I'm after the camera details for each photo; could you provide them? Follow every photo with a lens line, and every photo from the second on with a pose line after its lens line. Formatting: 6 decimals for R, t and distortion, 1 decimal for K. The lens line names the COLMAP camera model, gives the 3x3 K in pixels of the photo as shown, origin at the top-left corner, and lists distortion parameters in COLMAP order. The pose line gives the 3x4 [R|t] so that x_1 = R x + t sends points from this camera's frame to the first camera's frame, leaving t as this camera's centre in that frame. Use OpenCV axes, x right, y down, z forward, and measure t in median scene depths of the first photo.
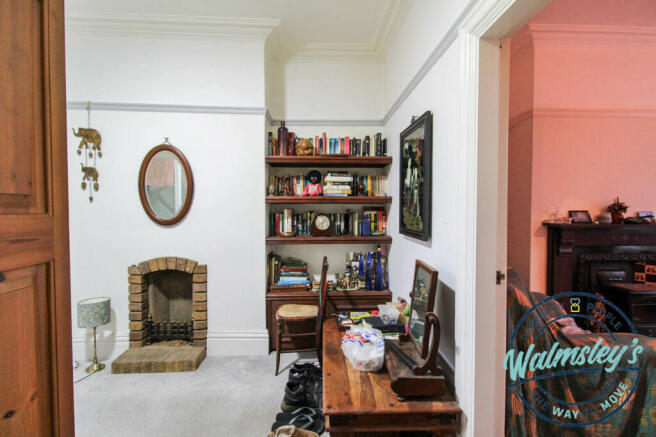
lens RADIAL K [[312.2, 0, 328.0], [0, 312.2, 218.5], [0, 0, 1]] dist [0.000275, -0.000031]
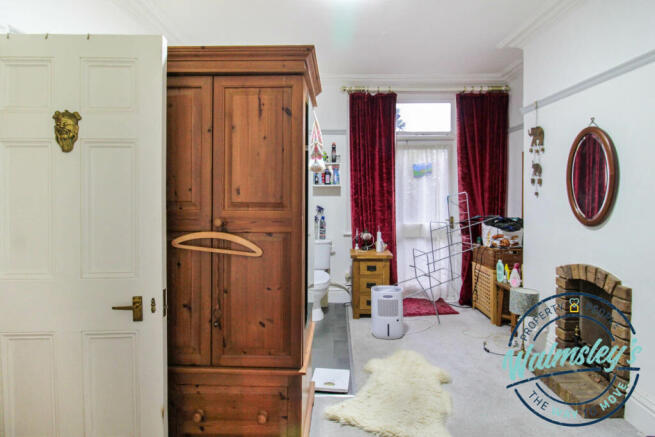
lens RADIAL K [[326.0, 0, 328.6], [0, 326.0, 199.8], [0, 0, 1]] dist [-0.002437, -0.000545]
pose [[-0.055526, 0.013585, -0.998365, 0.364334], [-0.034318, 0.999291, 0.015506, -0.036098], [0.997867, 0.035123, -0.055020, 0.370649]]
